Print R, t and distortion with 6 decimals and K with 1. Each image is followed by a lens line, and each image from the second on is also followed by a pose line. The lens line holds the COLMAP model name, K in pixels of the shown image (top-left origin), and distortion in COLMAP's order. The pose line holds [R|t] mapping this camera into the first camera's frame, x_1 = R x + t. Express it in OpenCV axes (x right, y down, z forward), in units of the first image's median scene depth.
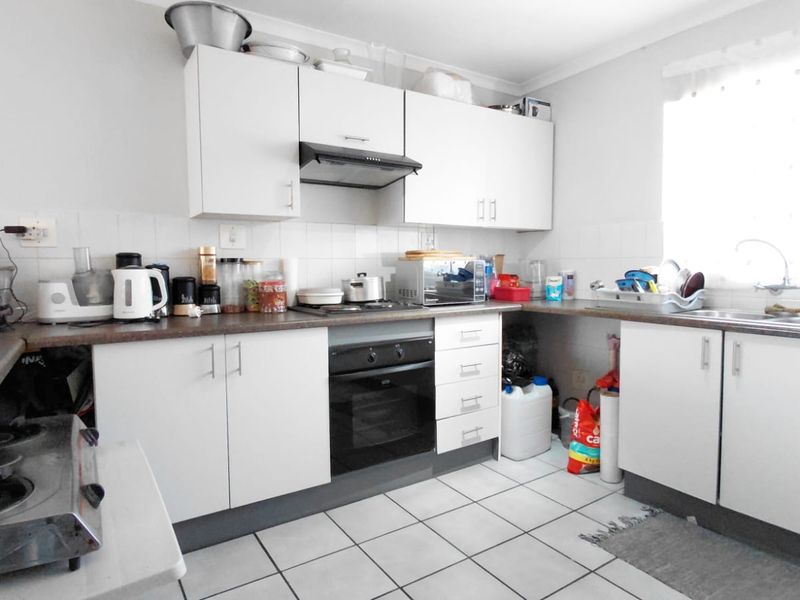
lens RADIAL K [[490.6, 0, 400.0], [0, 490.6, 300.0], [0, 0, 1]] dist [0.001451, -0.018684]
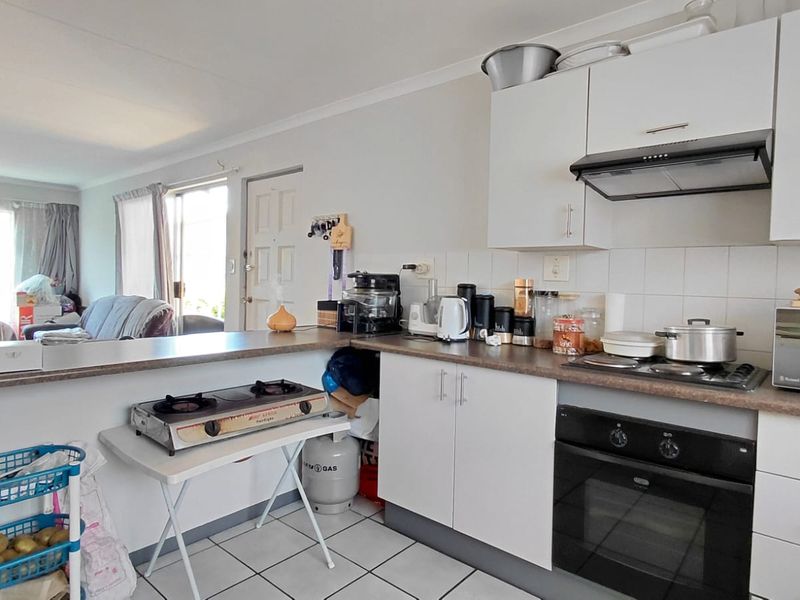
lens RADIAL K [[490.6, 0, 400.0], [0, 490.6, 300.0], [0, 0, 1]] dist [0.001451, -0.018684]
pose [[0.280053, 0.054599, -0.958431, 0.509091], [-0.094727, 0.995081, 0.029008, -0.070150], [0.955300, 0.082665, 0.283847, 0.470069]]
